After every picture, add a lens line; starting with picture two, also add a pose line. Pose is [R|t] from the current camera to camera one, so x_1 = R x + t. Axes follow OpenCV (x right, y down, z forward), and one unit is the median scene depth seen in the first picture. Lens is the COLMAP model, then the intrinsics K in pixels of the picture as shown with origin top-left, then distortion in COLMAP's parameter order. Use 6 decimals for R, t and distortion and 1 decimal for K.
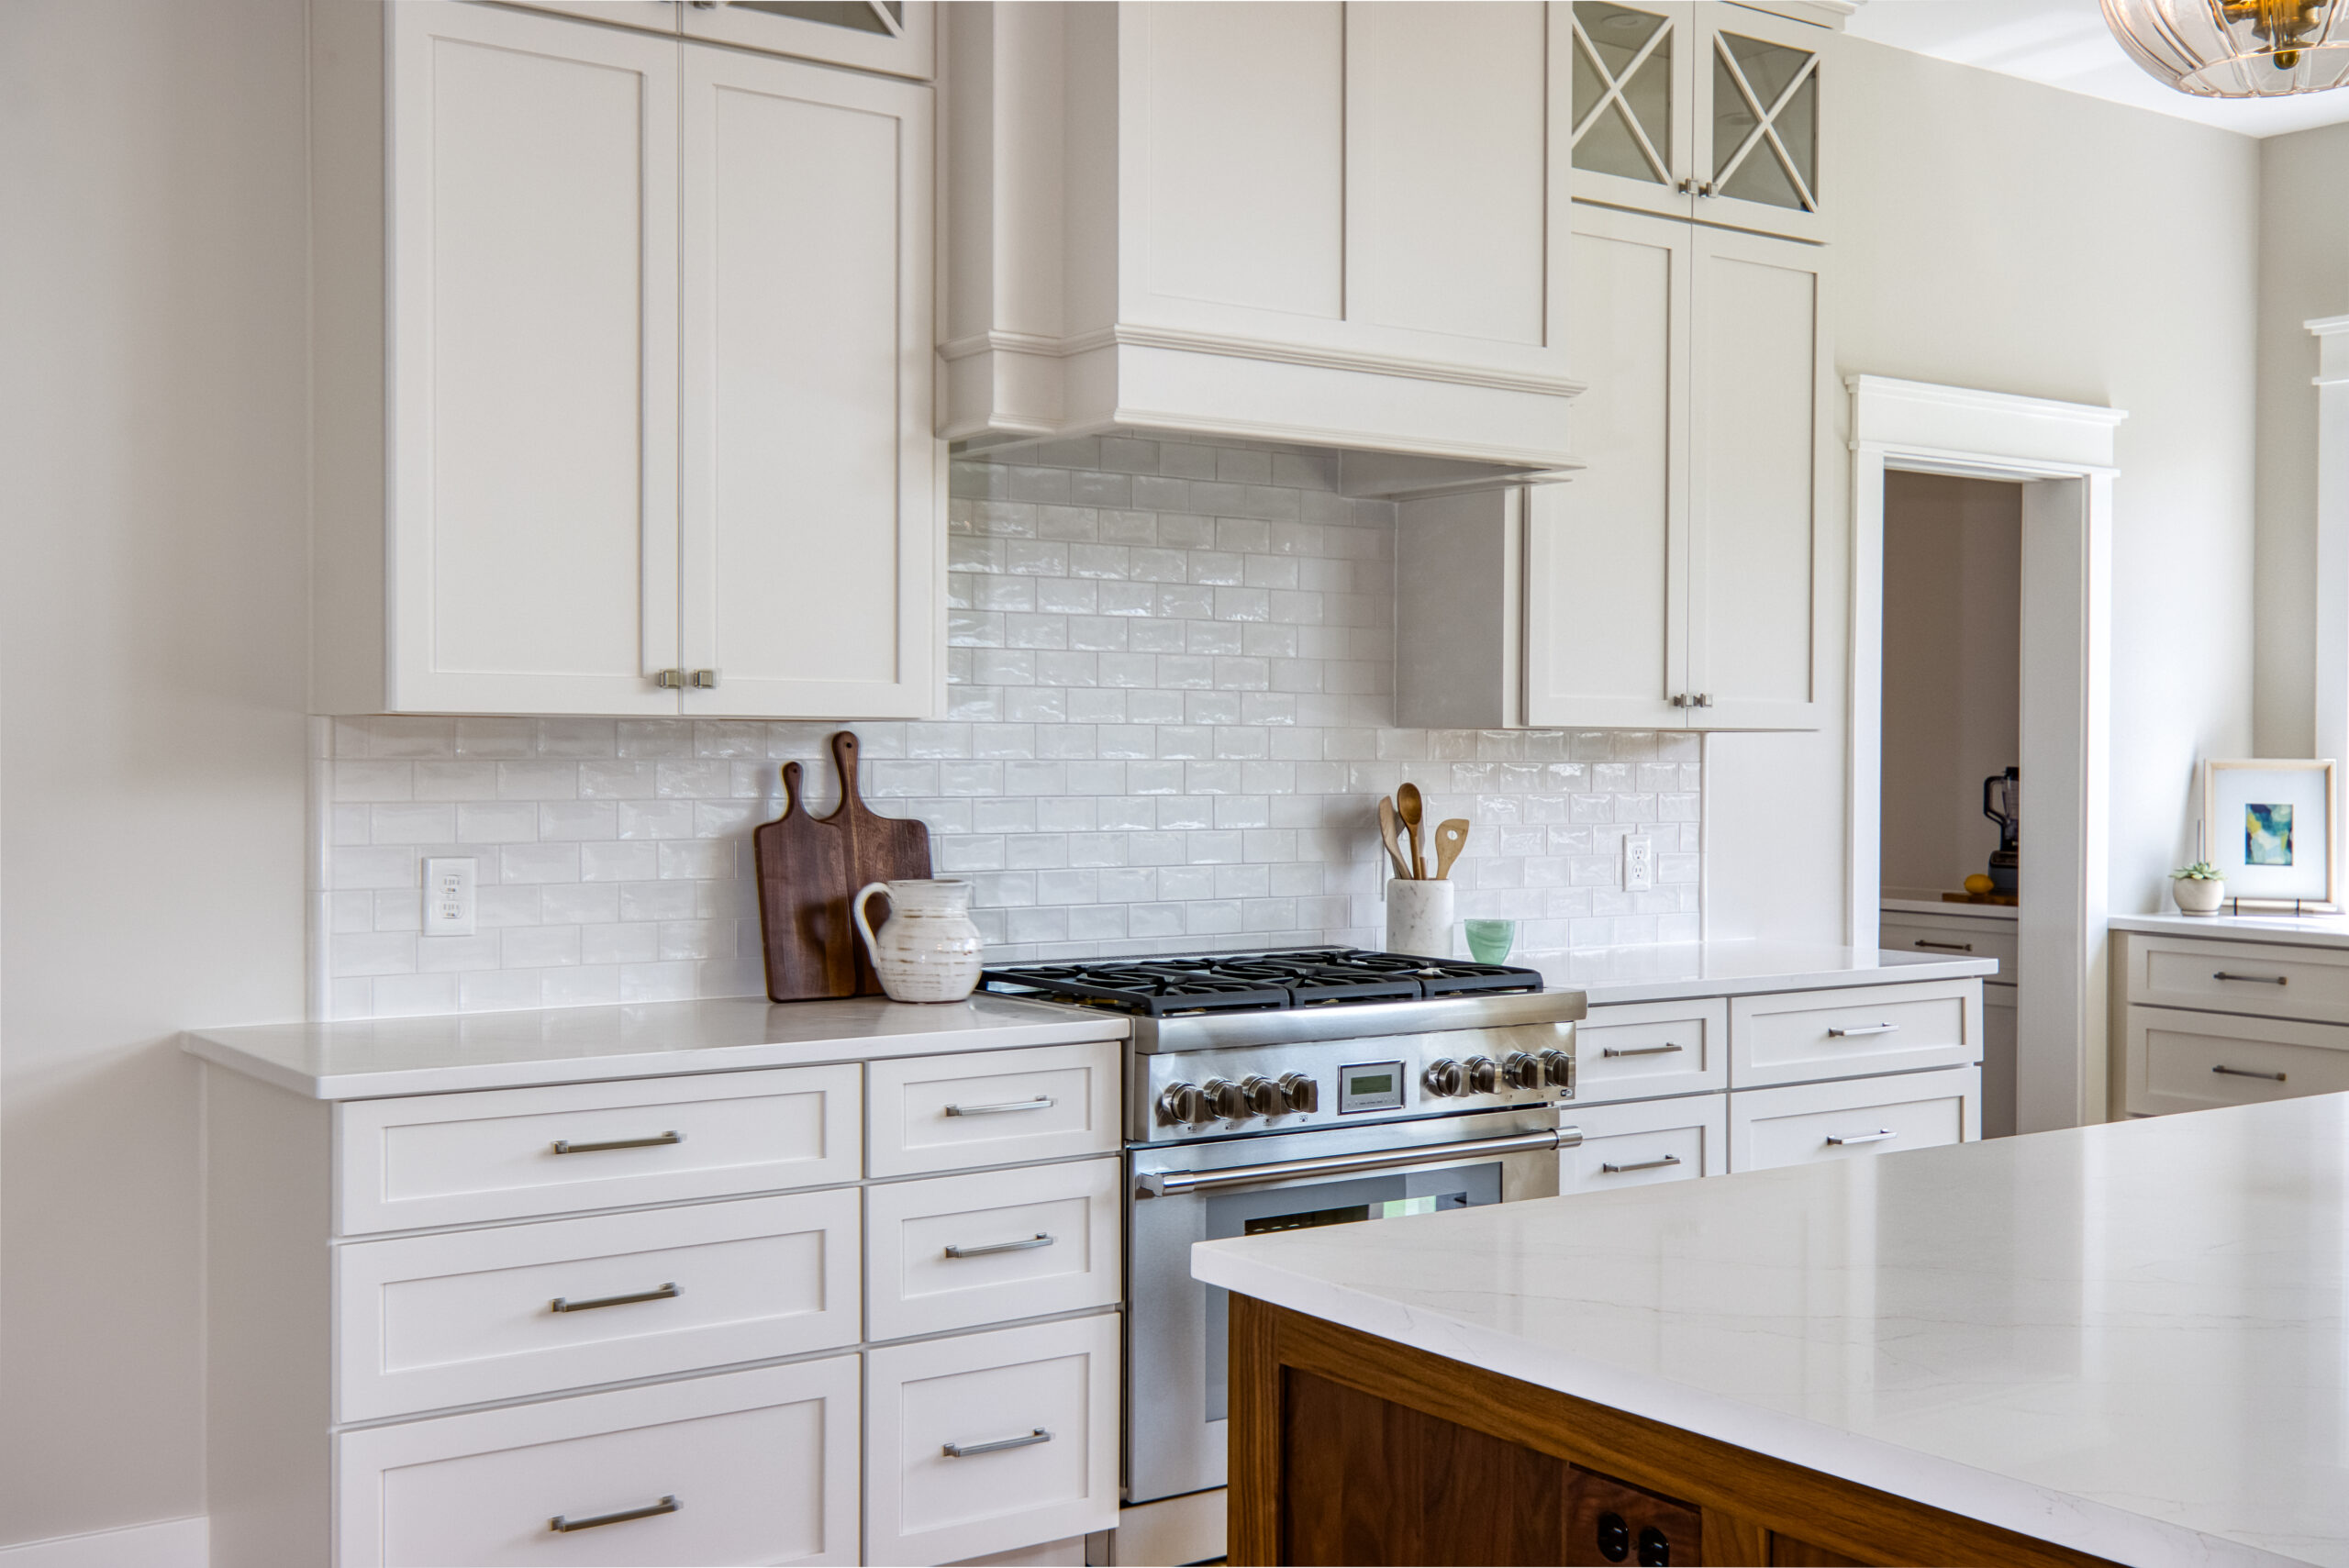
lens RADIAL K [[2490.5, 0, 1184.5], [0, 2490.5, 788.5], [0, 0, 1]] dist [0.005064, 0.000000]
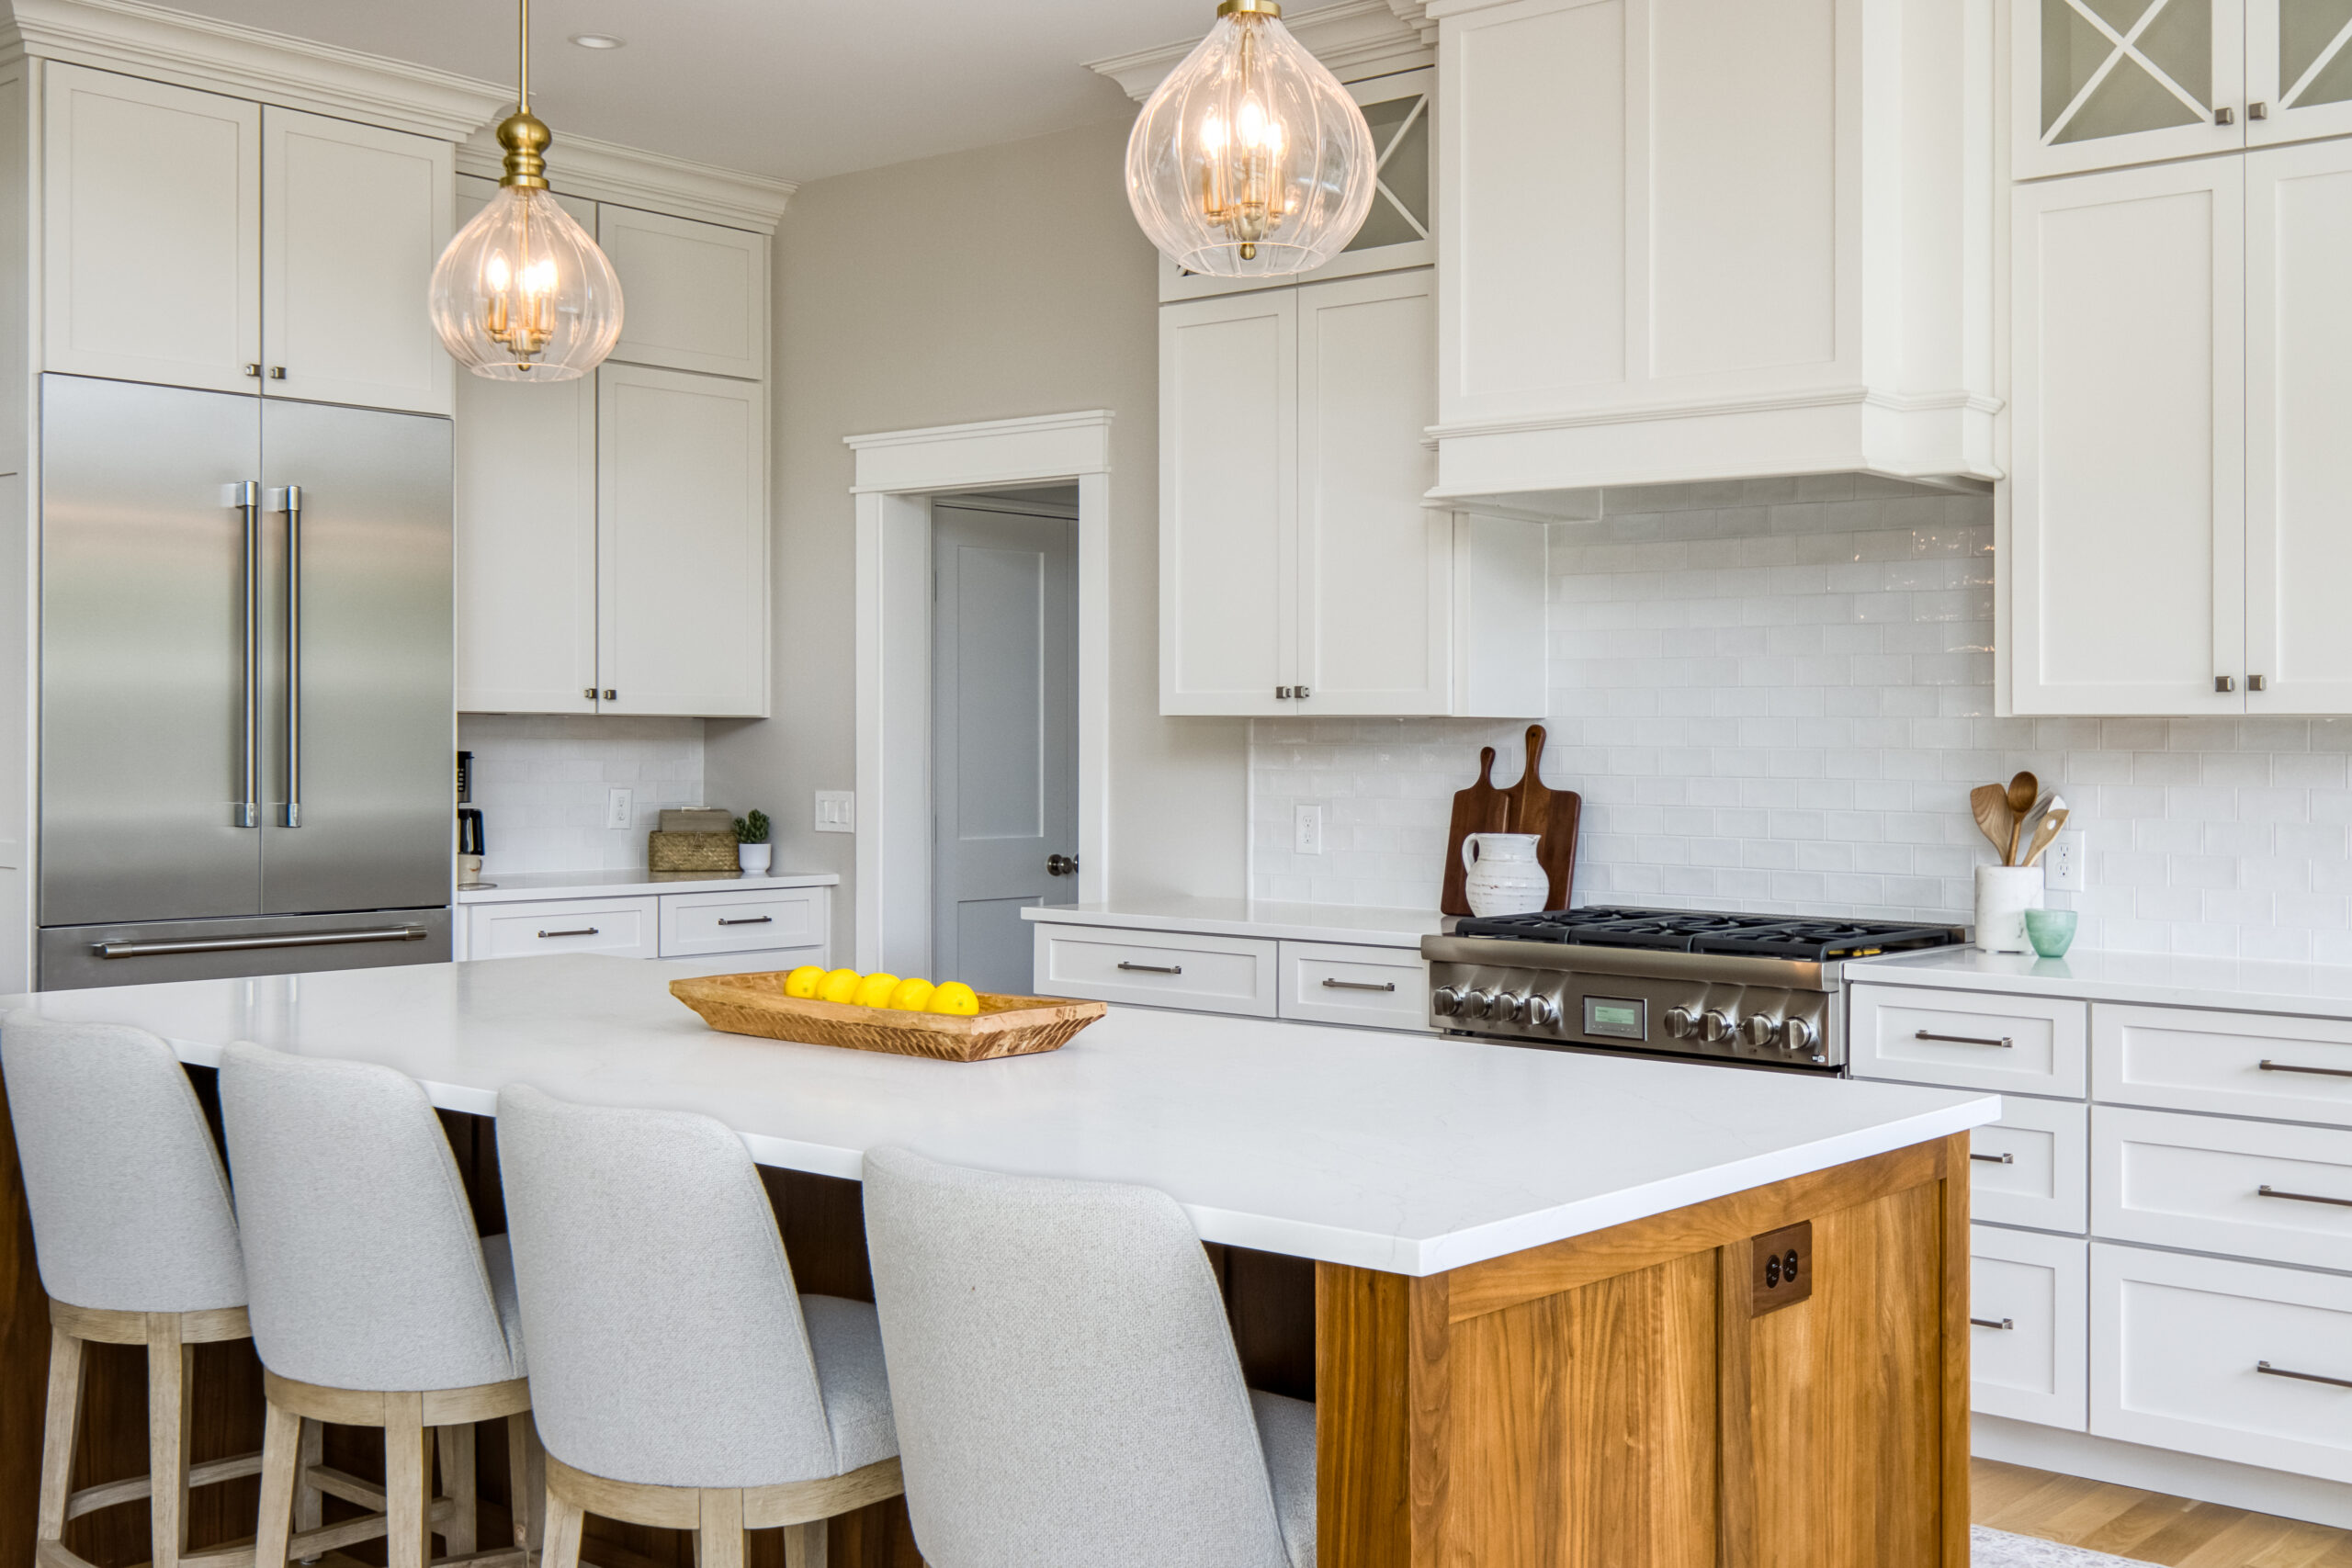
lens RADIAL K [[2493.5, 0, 1210.8], [0, 2493.5, 677.1], [0, 0, 1]] dist [0.005064, 0.000000]
pose [[0.248917, -0.024555, -0.968214, 0.994111], [-0.016316, 0.999430, -0.029542, -0.004996], [0.968387, 0.023151, 0.248374, 0.425296]]
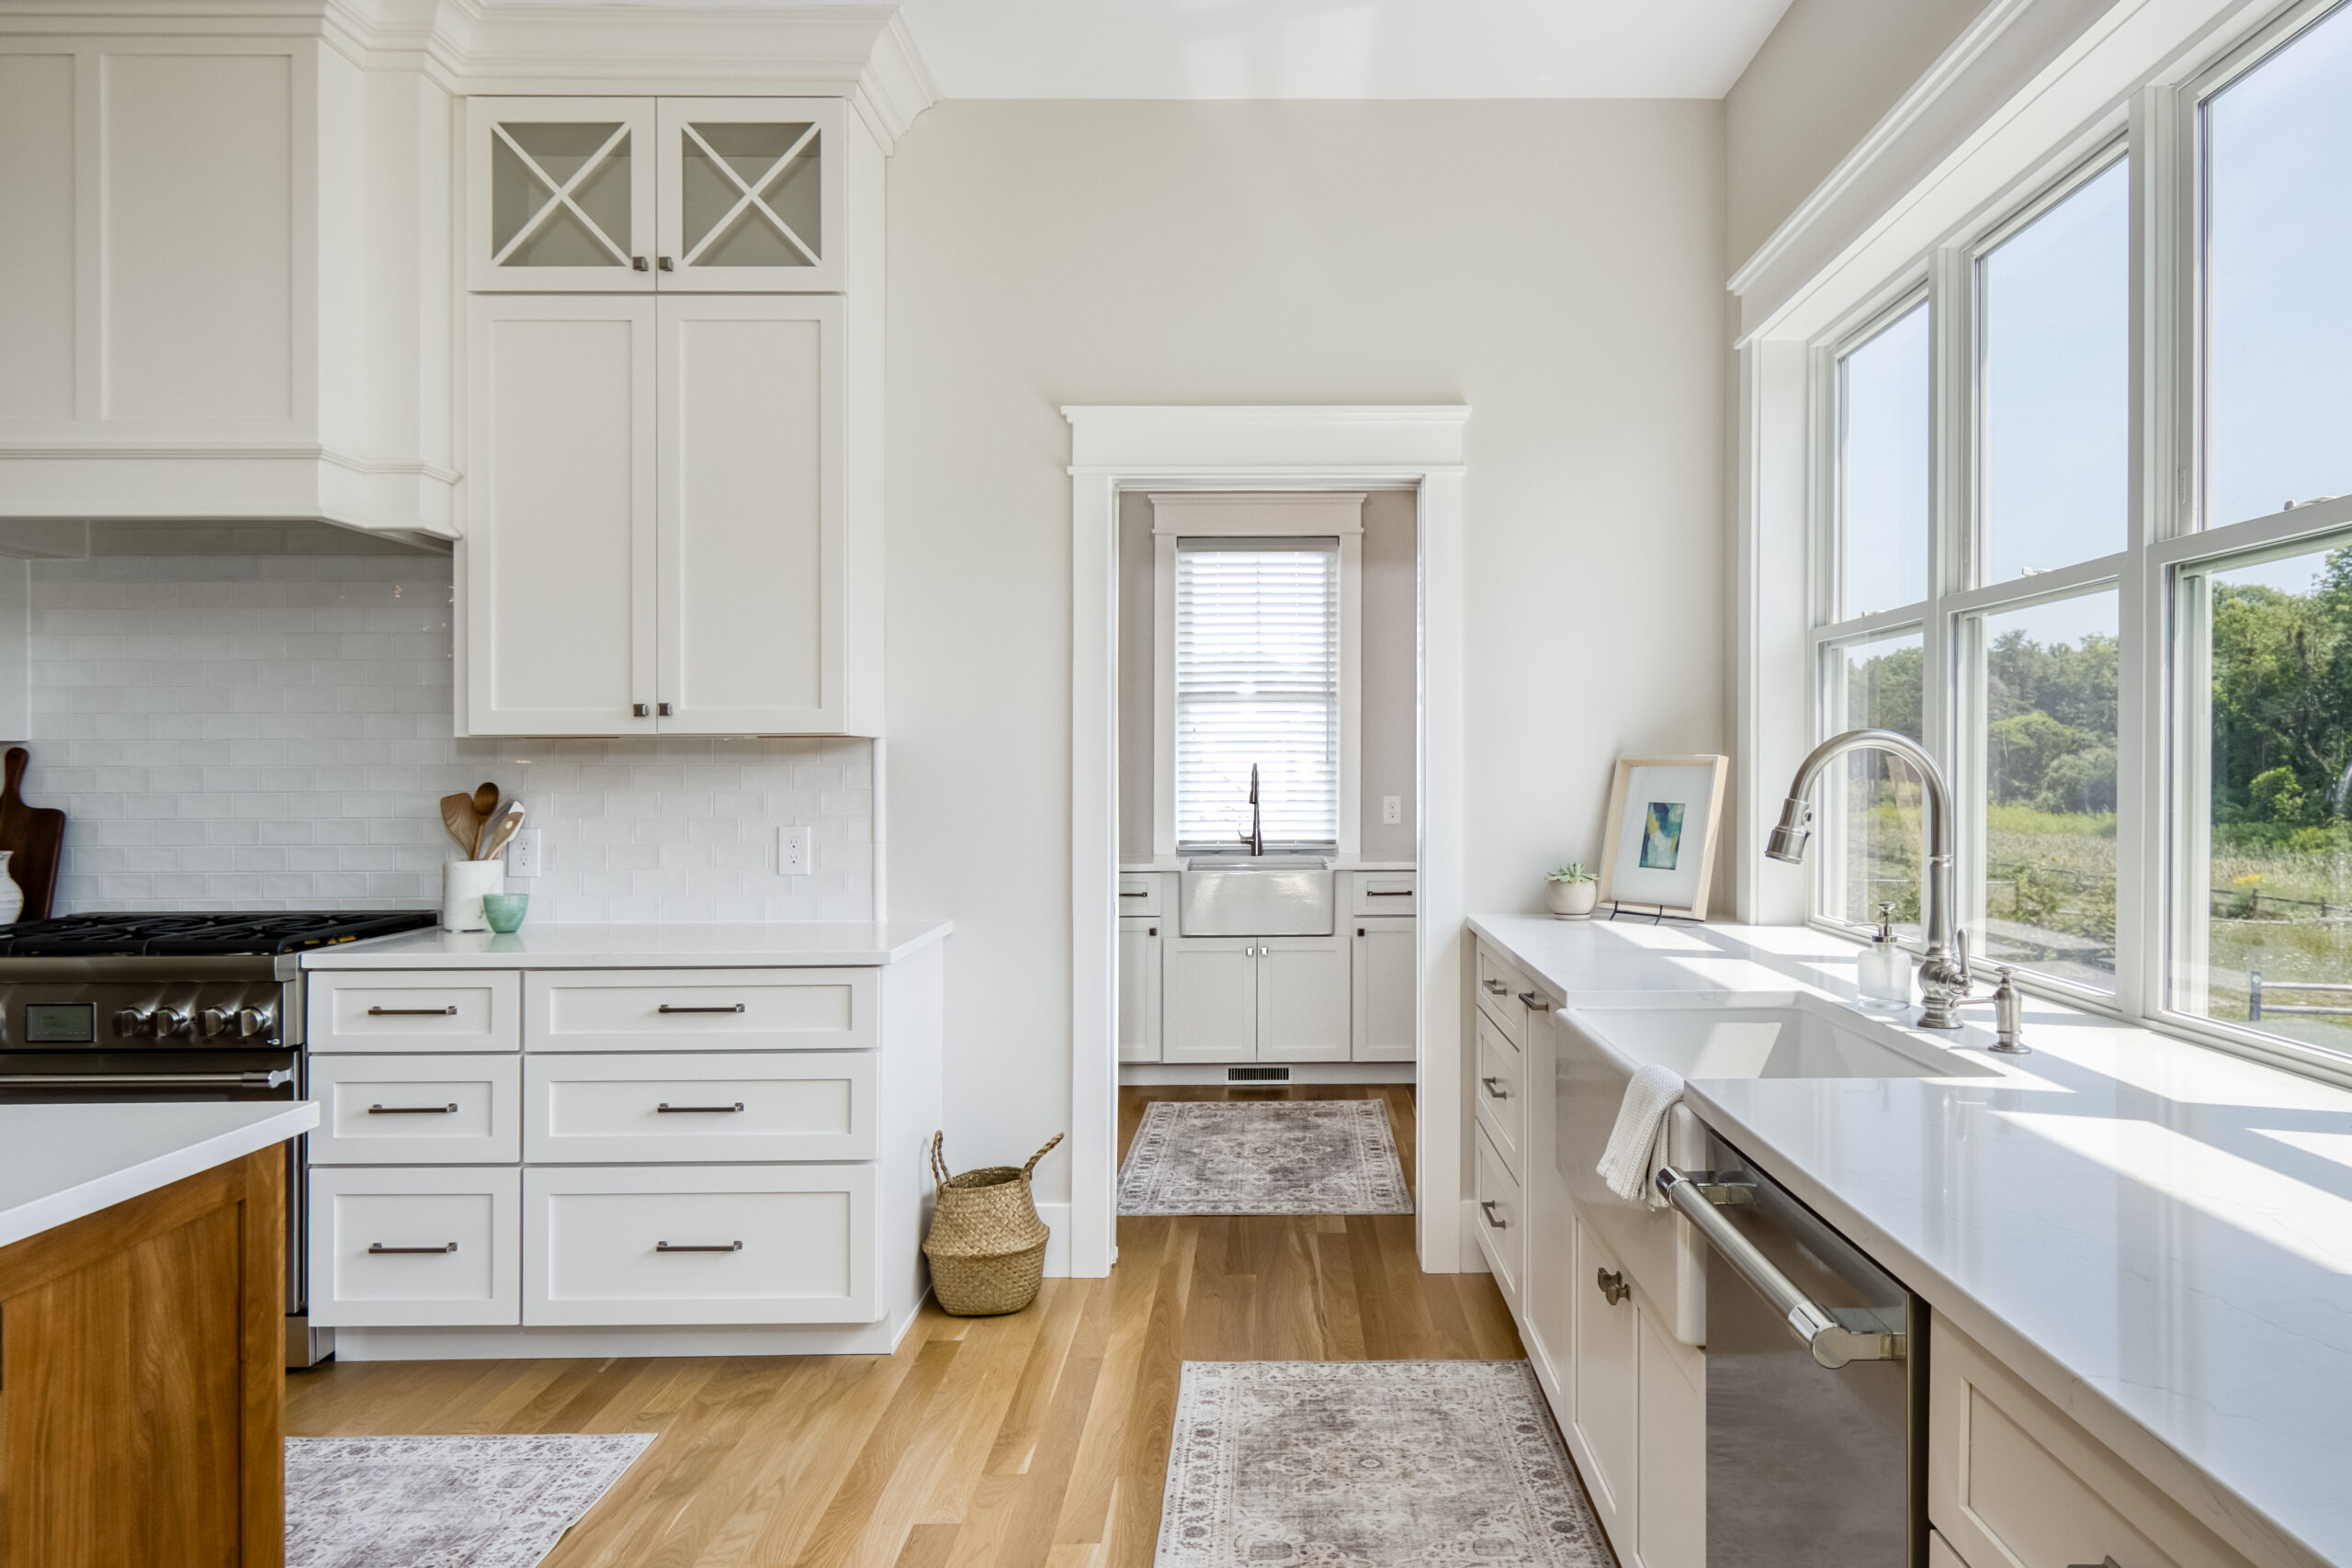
lens RADIAL K [[1530.0, 0, 1281.3], [0, 1530.0, 755.4], [0, 0, 1]] dist [0.009948, -0.009447]
pose [[0.825054, -0.010047, -0.564964, 0.852015], [0.000614, 0.999857, -0.016884, -0.002258], [0.565053, 0.013583, 0.824943, 0.591372]]
